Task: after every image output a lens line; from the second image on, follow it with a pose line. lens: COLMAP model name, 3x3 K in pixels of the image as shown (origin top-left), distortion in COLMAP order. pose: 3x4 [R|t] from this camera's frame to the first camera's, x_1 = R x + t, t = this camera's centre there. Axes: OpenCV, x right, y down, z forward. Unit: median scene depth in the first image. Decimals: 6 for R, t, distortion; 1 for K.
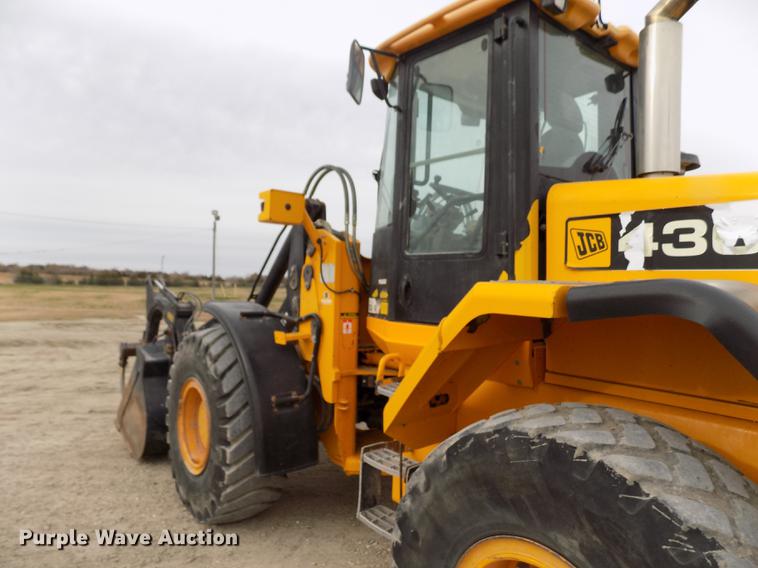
lens RADIAL K [[511.1, 0, 382.0], [0, 511.1, 277.9], [0, 0, 1]] dist [-0.067537, 0.061917]
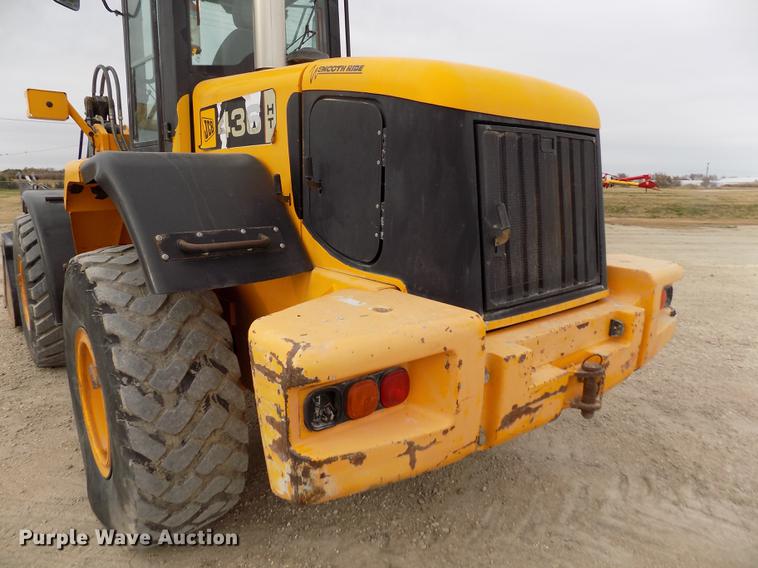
lens RADIAL K [[511.1, 0, 383.2], [0, 511.1, 284.2], [0, 0, 1]] dist [-0.067537, 0.061917]
pose [[0.999552, -0.027362, 0.012157, 0.491749], [0.024115, 0.976360, 0.214802, 0.031145], [-0.017747, -0.214412, 0.976582, -0.208510]]
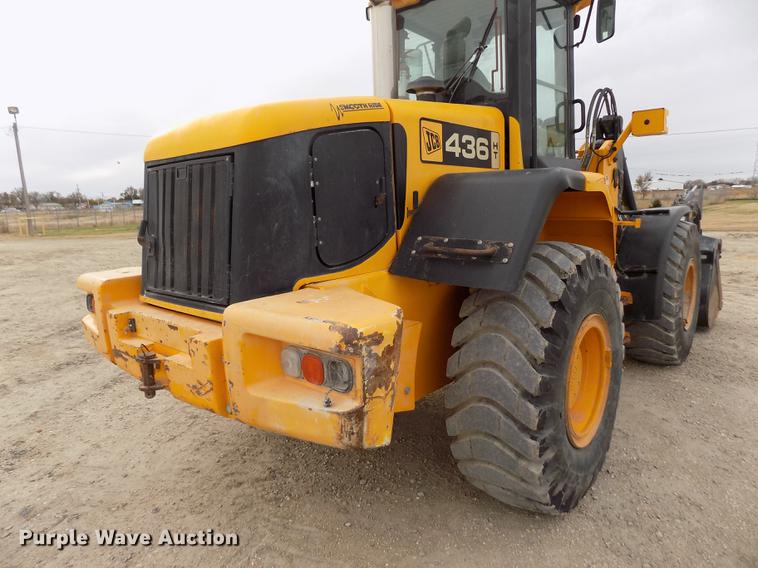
lens RADIAL K [[511.1, 0, 377.9], [0, 511.1, 282.8], [0, 0, 1]] dist [-0.067537, 0.061917]
pose [[0.183680, 0.124353, -0.975089, 1.325567], [0.050244, 0.989482, 0.135653, 0.067716], [0.981701, -0.073909, 0.175500, 0.424300]]
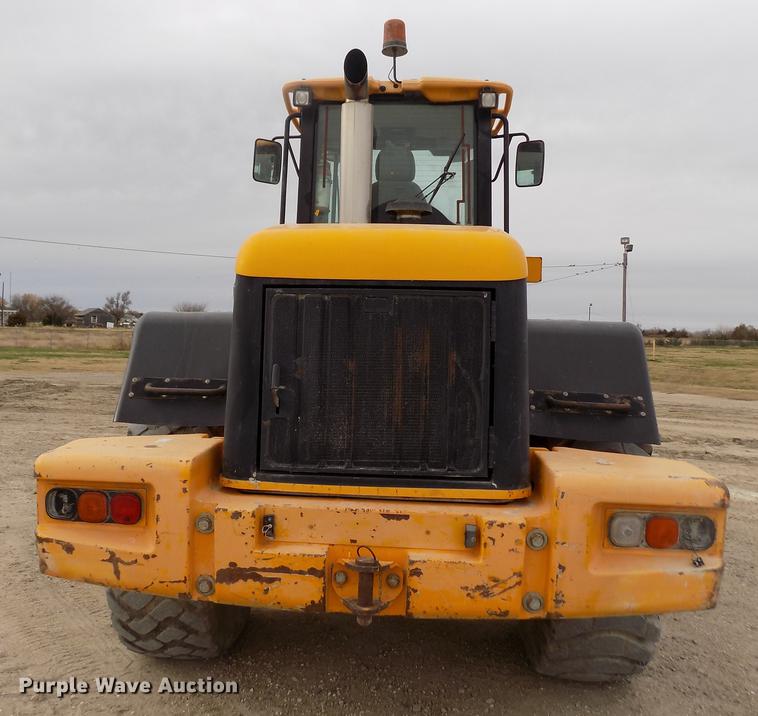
lens RADIAL K [[728.9, 0, 356.9], [0, 728.9, 372.3], [0, 0, 1]] dist [-0.044431, 0.000000]
pose [[0.733127, 0.028750, -0.679484, 1.095576], [0.007383, 0.998711, 0.050224, 0.035463], [0.680052, -0.041837, 0.731969, -0.183703]]
